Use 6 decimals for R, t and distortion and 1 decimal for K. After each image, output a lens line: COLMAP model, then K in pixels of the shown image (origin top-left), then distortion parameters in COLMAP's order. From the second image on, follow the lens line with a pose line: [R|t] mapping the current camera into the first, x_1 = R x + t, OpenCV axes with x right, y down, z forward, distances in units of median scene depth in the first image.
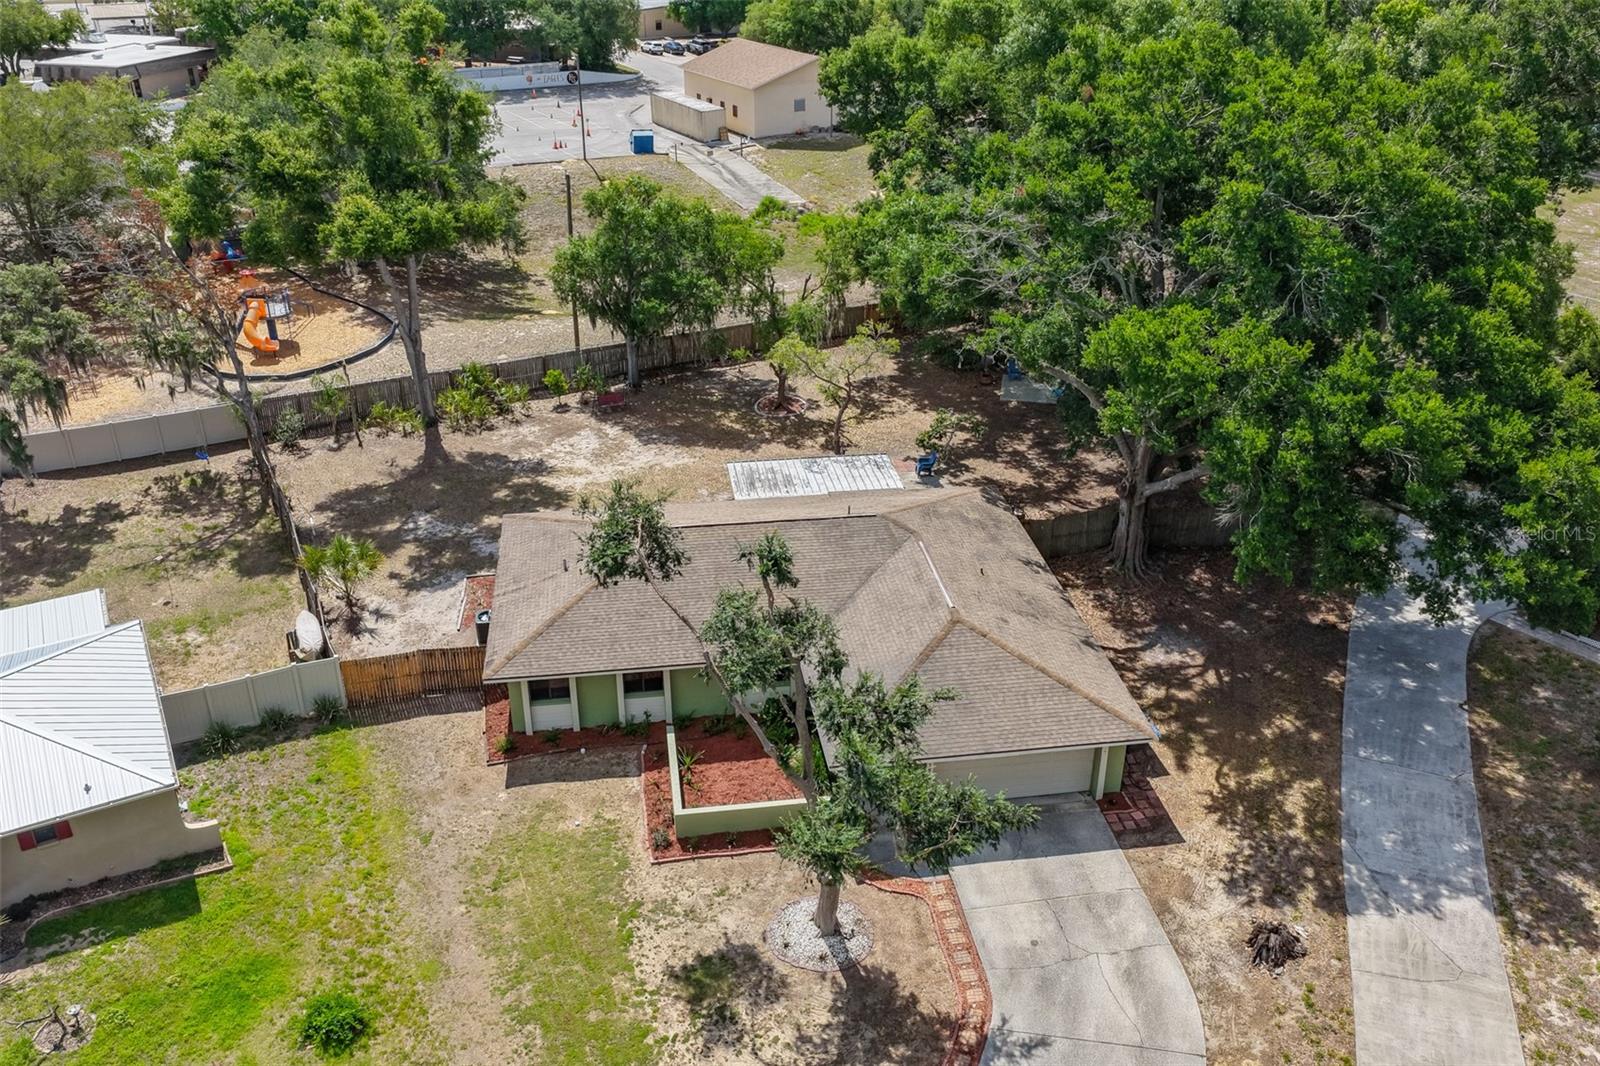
lens RADIAL K [[1330.6, 0, 800.0], [0, 1330.6, 533.0], [0, 0, 1]] dist [-0.006956, 0.017416]
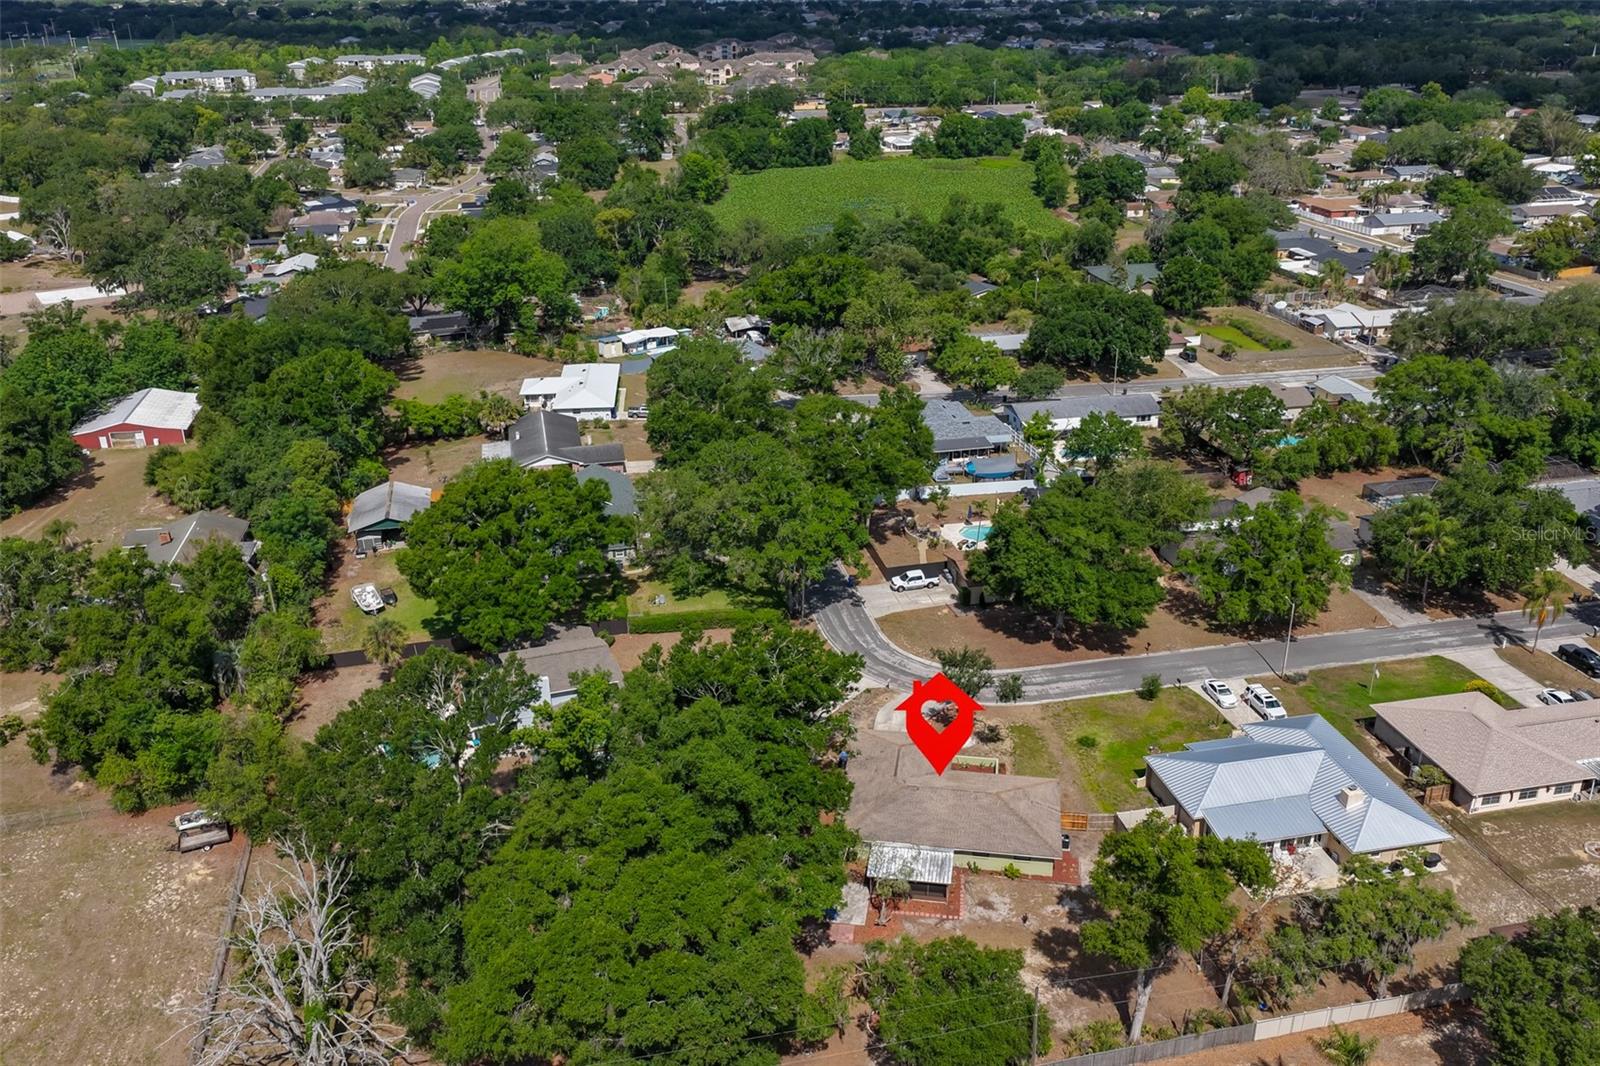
lens RADIAL K [[1330.6, 0, 800.0], [0, 1330.6, 533.0], [0, 0, 1]] dist [-0.006956, 0.017416]
pose [[-0.956358, -0.117948, 0.267335, -0.296008], [0.133527, 0.637385, 0.758888, -1.840804], [-0.259904, 0.761465, -0.593819, 1.788382]]
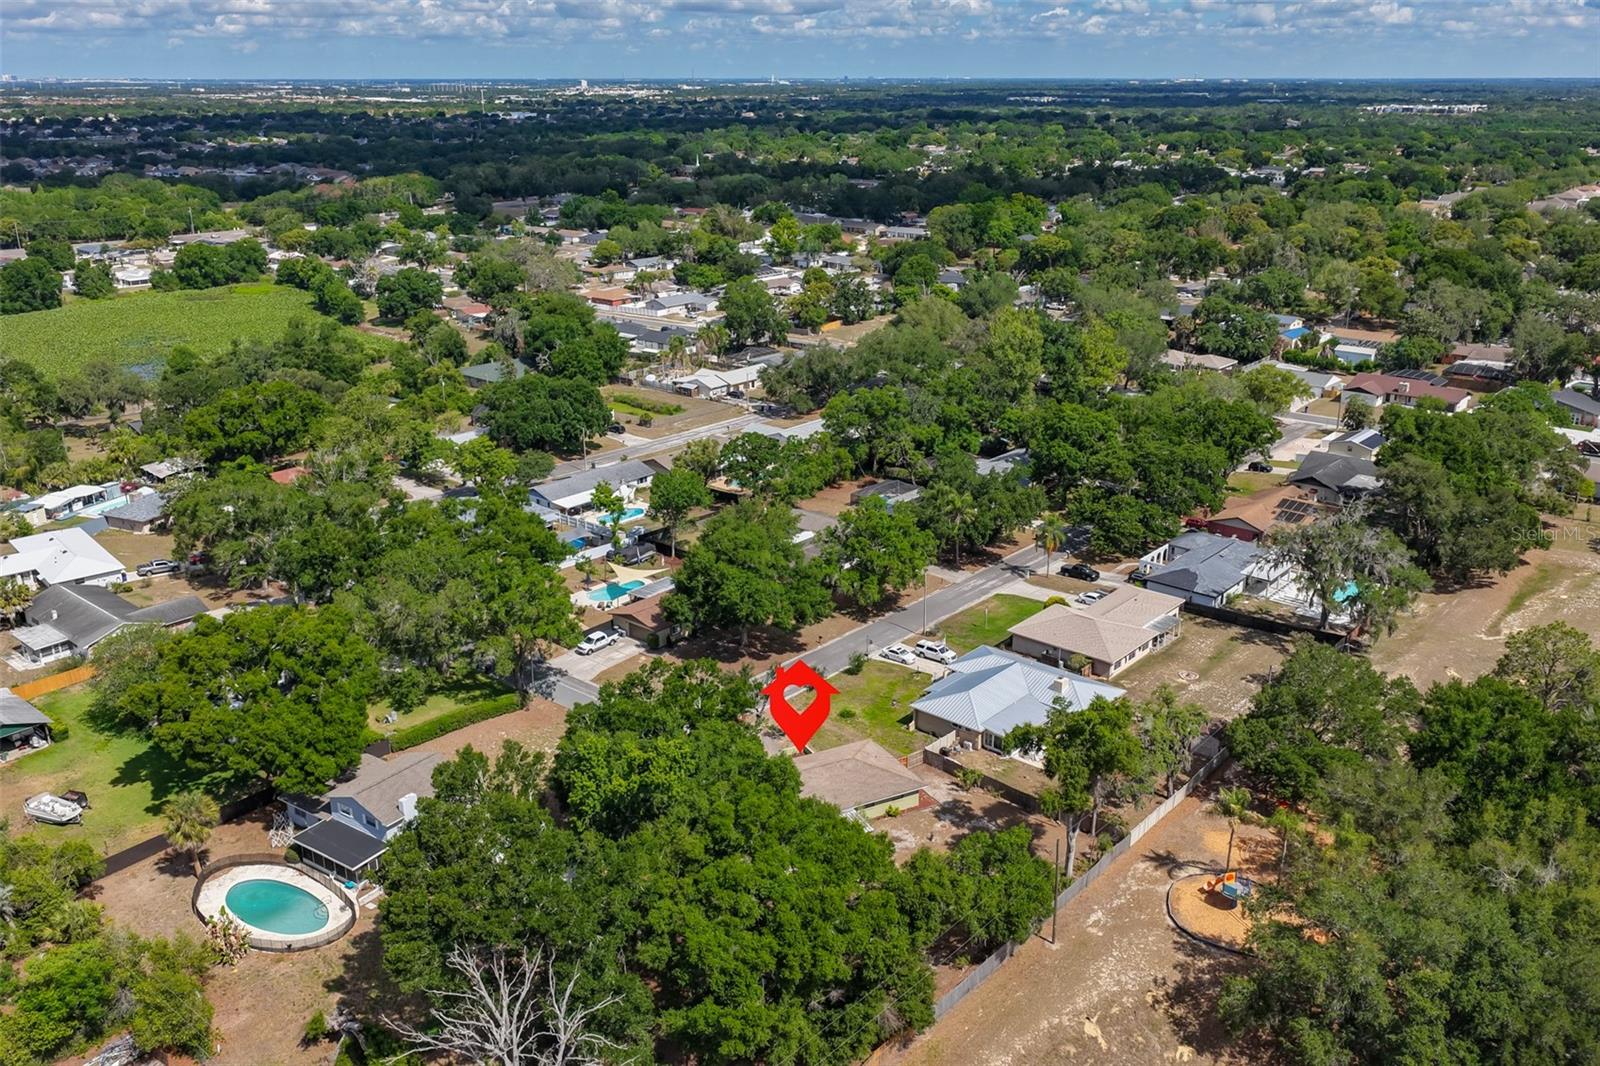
lens RADIAL K [[1330.6, 0, 800.0], [0, 1330.6, 533.0], [0, 0, 1]] dist [-0.006956, 0.017416]
pose [[-0.941469, 0.105887, -0.320037, 0.743540], [-0.157487, 0.701249, 0.695304, -1.974329], [0.298049, 0.705009, -0.643529, 2.056746]]
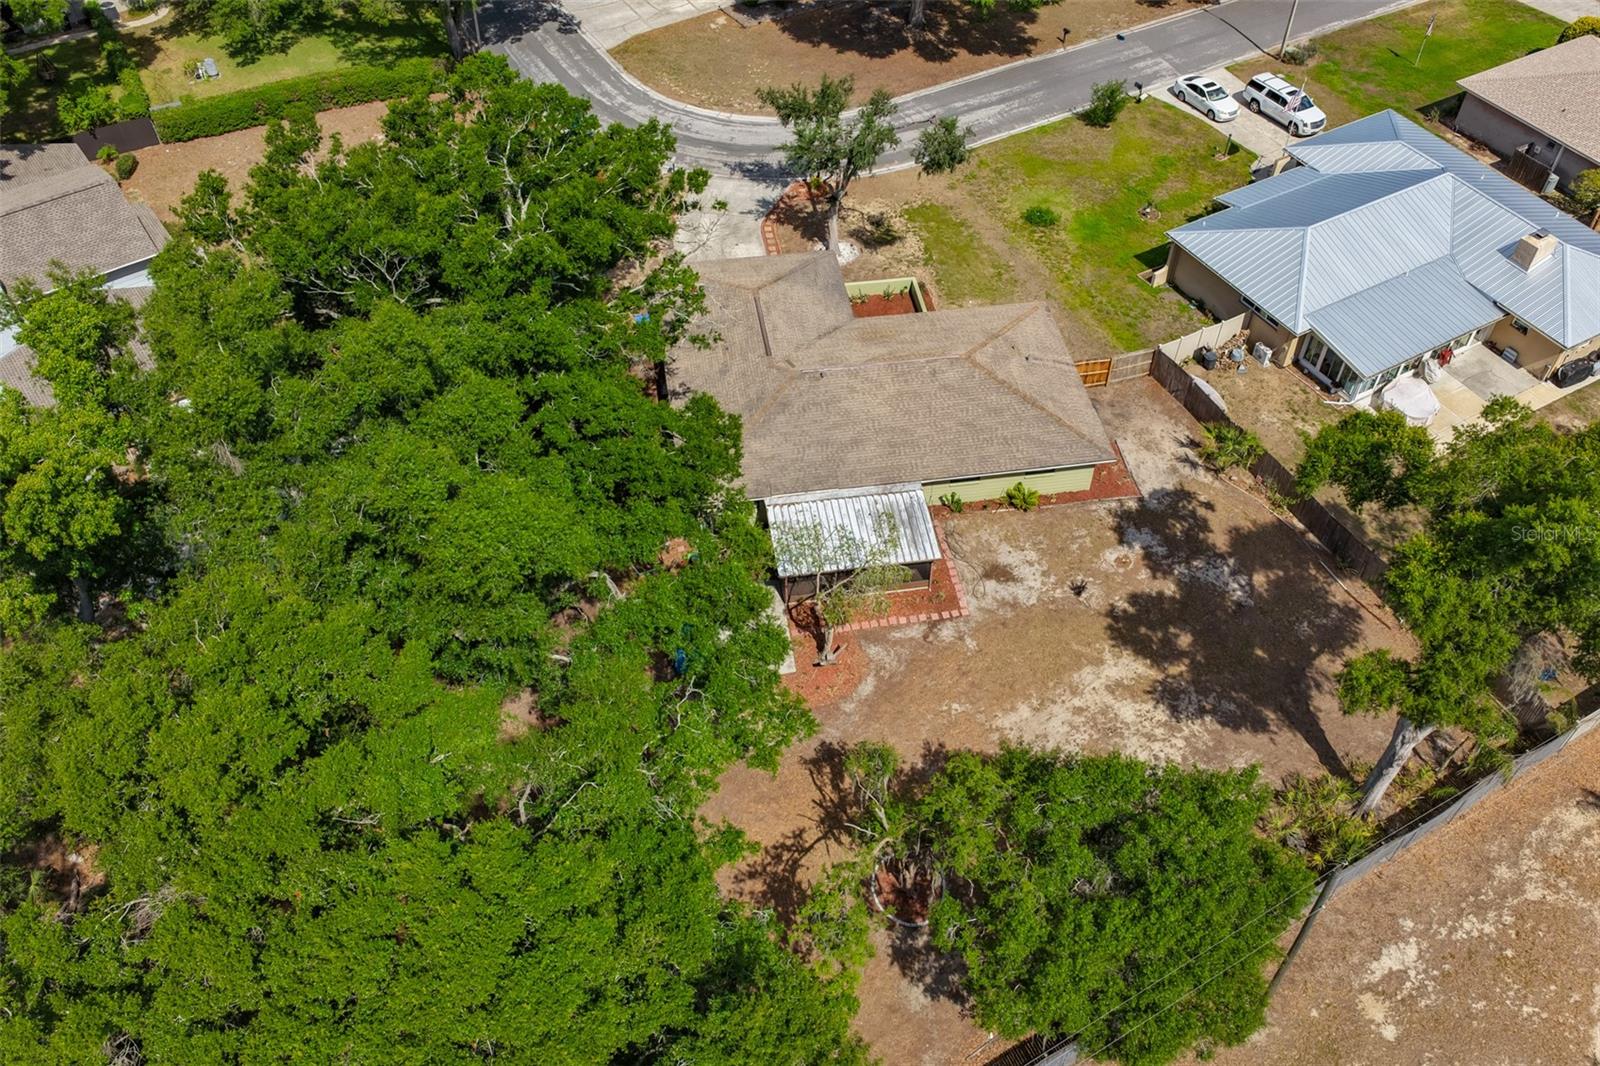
lens RADIAL K [[1330.6, 0, 800.0], [0, 1330.6, 533.0], [0, 0, 1]] dist [-0.006956, 0.017416]
pose [[-0.999869, 0.001590, -0.016082, 0.066760], [-0.015076, 0.266650, 0.963676, -0.998937], [0.005820, 0.963792, -0.266591, 1.228768]]
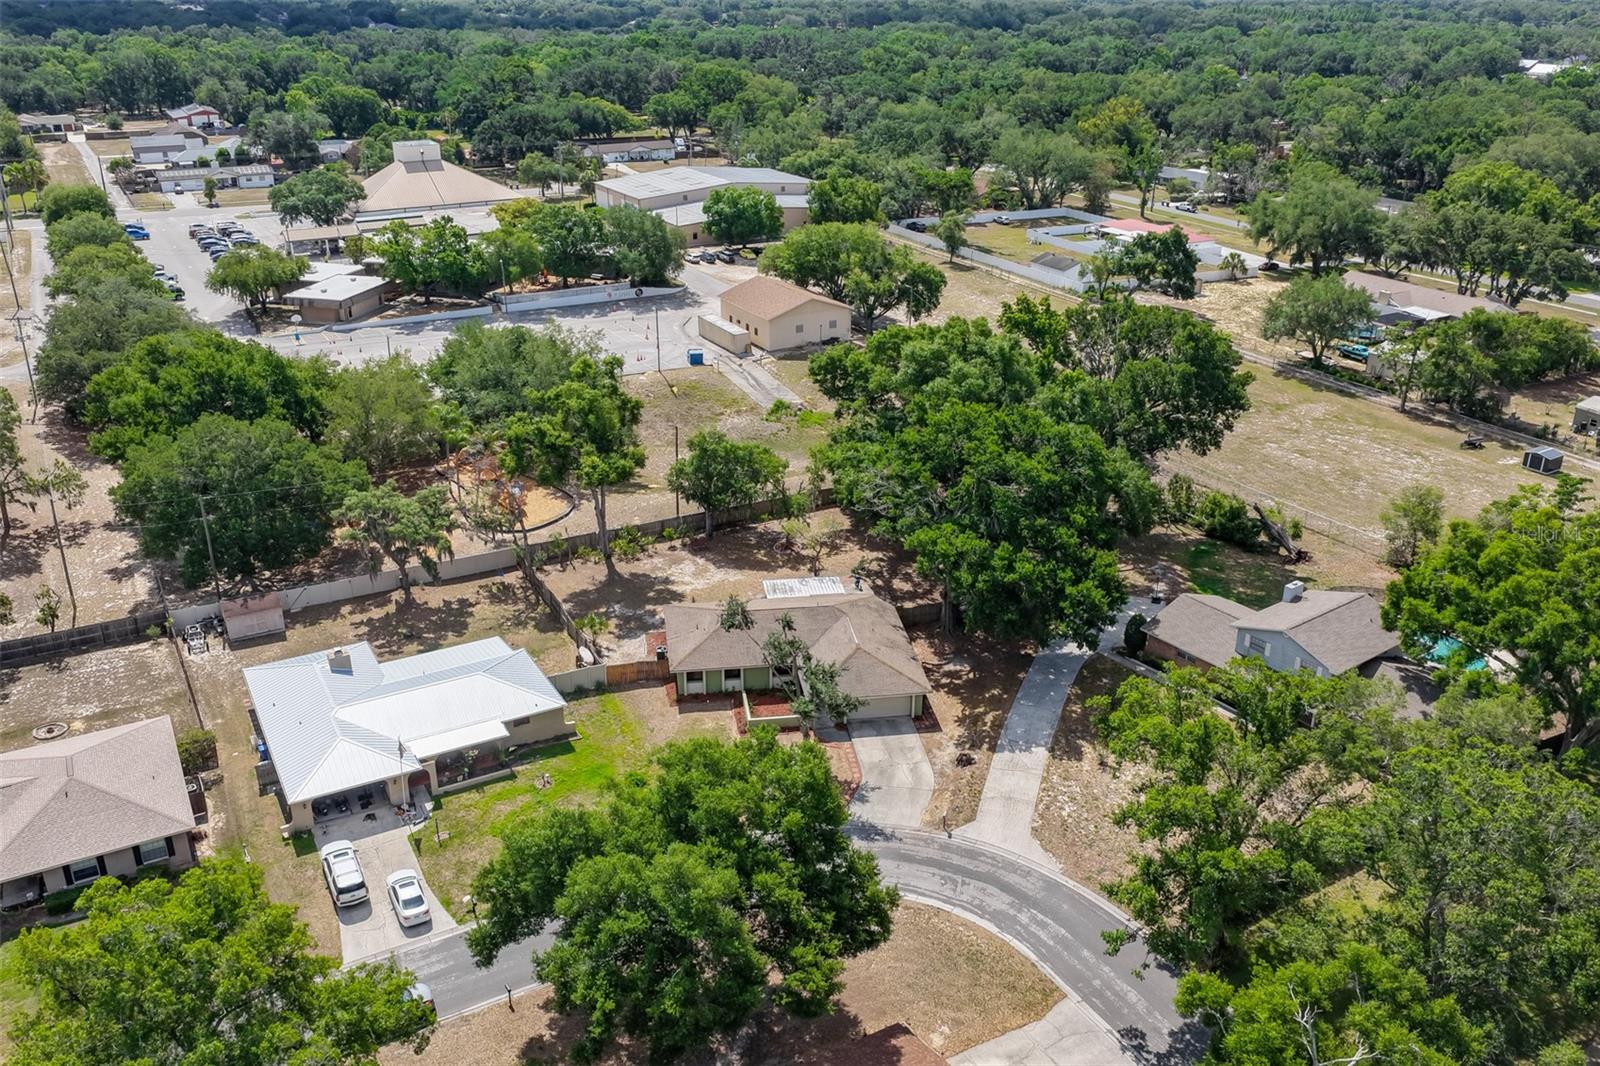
lens RADIAL K [[1330.6, 0, 800.0], [0, 1330.6, 533.0], [0, 0, 1]] dist [-0.006956, 0.017416]
pose [[0.999995, 0.002792, -0.001326, 0.006766], [-0.002871, 0.997945, -0.064010, 0.007198], [0.001145, 0.064013, 0.997948, -1.090639]]
